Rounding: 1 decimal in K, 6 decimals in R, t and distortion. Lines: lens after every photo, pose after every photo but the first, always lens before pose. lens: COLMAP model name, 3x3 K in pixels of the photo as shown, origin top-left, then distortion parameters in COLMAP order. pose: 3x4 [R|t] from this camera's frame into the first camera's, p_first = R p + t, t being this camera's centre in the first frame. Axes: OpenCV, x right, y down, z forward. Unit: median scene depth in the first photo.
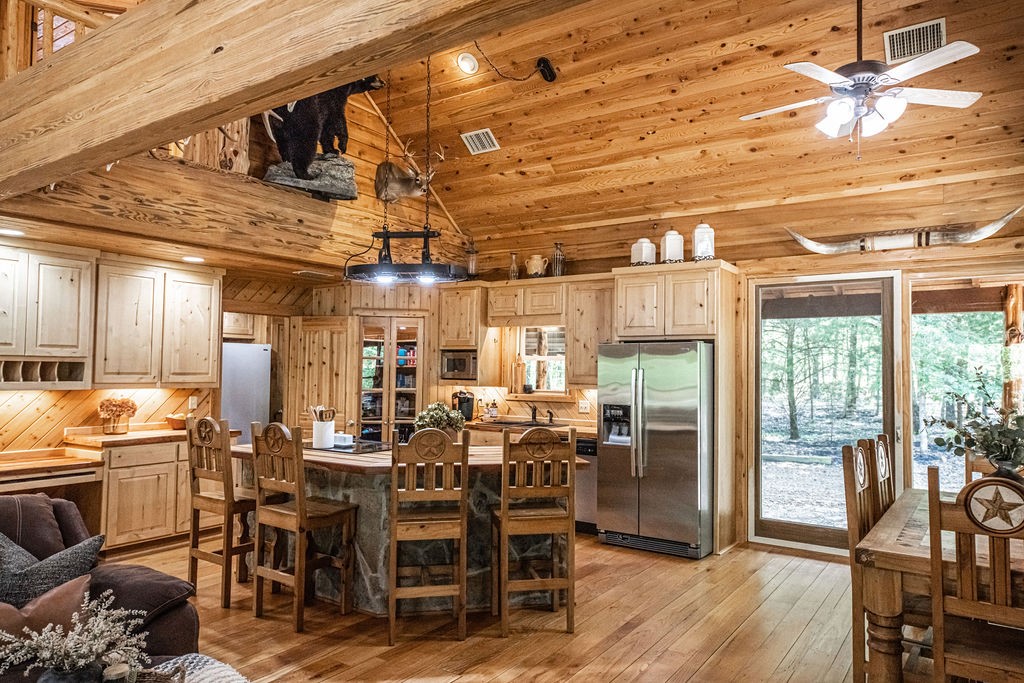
lens RADIAL K [[679.9, 0, 511.6], [0, 679.9, 338.8], [0, 0, 1]] dist [0.004530, 0.010849]
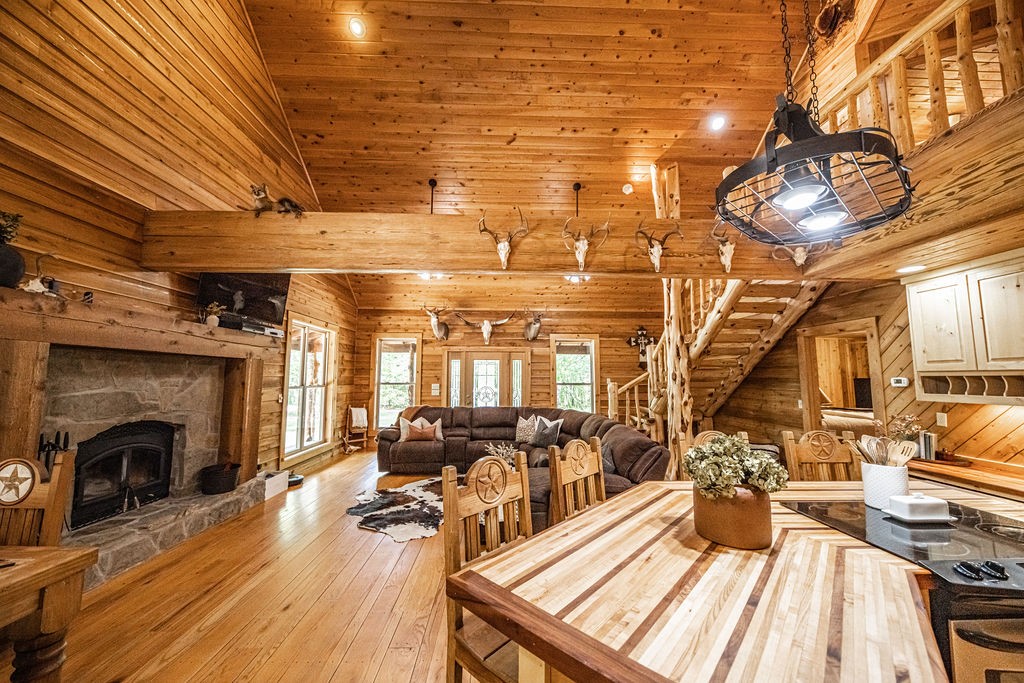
lens RADIAL K [[365.7, 0, 513.3], [0, 365.7, 345.9], [0, 0, 1]] dist [0.001826, -0.001263]
pose [[-0.803066, -0.071360, -0.591602, 0.169867], [0.009682, 0.991110, -0.132692, 0.047763], [0.595811, -0.112288, -0.795236, 0.897113]]
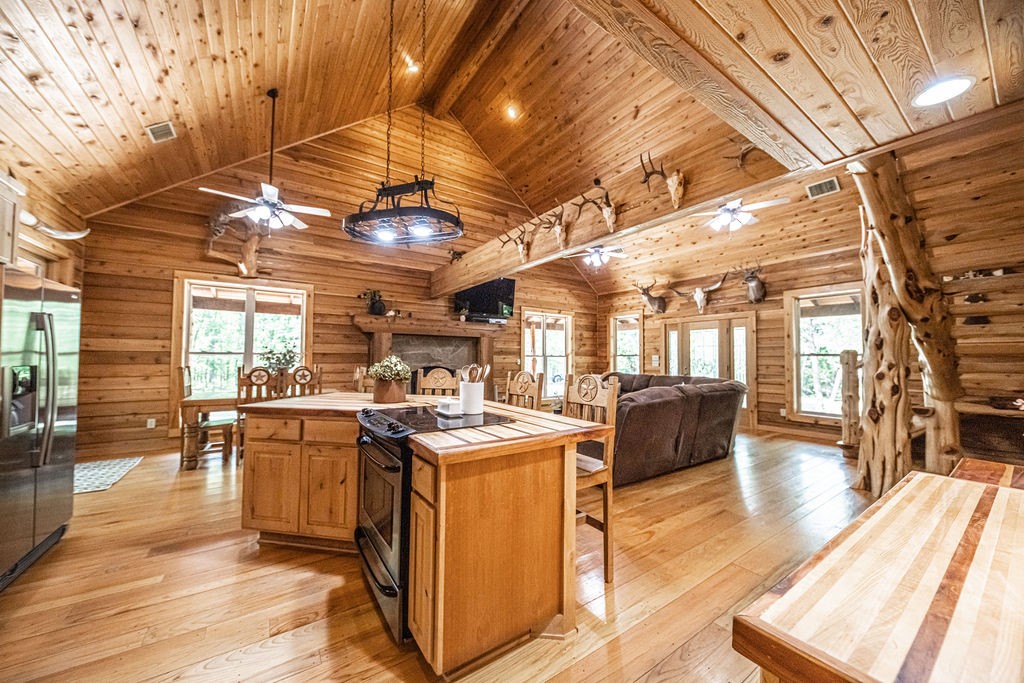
lens RADIAL K [[365.7, 0, 509.7], [0, 365.7, 346.9], [0, 0, 1]] dist [0.001826, -0.001263]
pose [[-0.929727, -0.011493, 0.368070, -0.410907], [-0.038825, 0.997001, -0.066938, 0.089972], [-0.366197, -0.076524, -0.927386, 1.181823]]
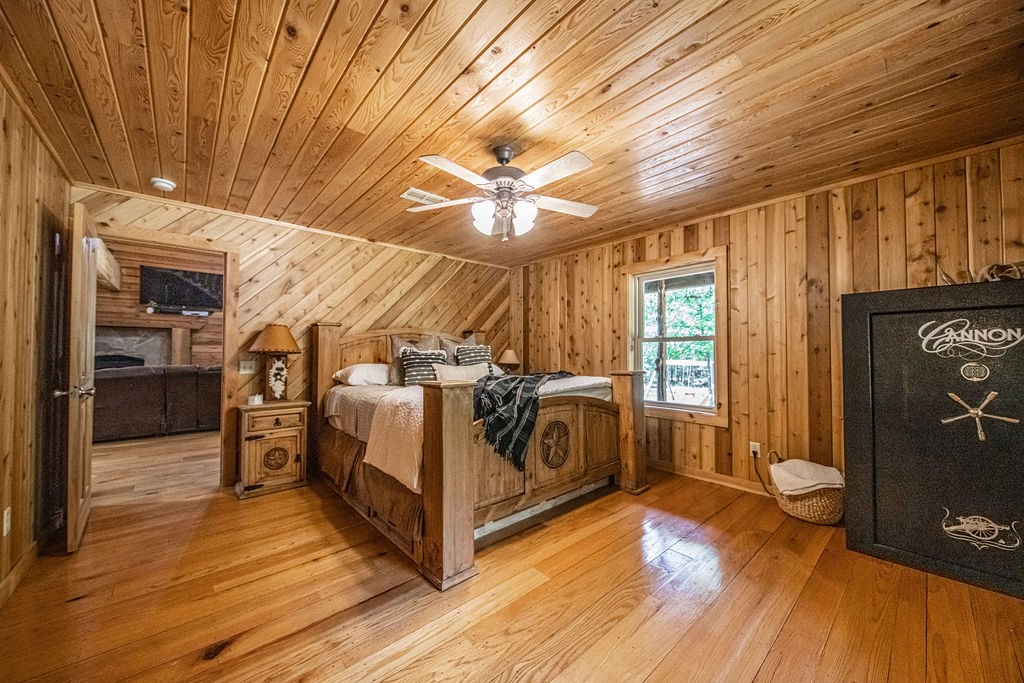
lens RADIAL K [[372.7, 0, 513.3], [0, 372.7, 343.3], [0, 0, 1]] dist [0.000749, 0.000045]
pose [[-0.972048, -0.010887, 0.234531, -1.454686], [-0.026384, 0.997662, -0.063040, 0.086906], [-0.233296, -0.067466, -0.970062, 1.098299]]
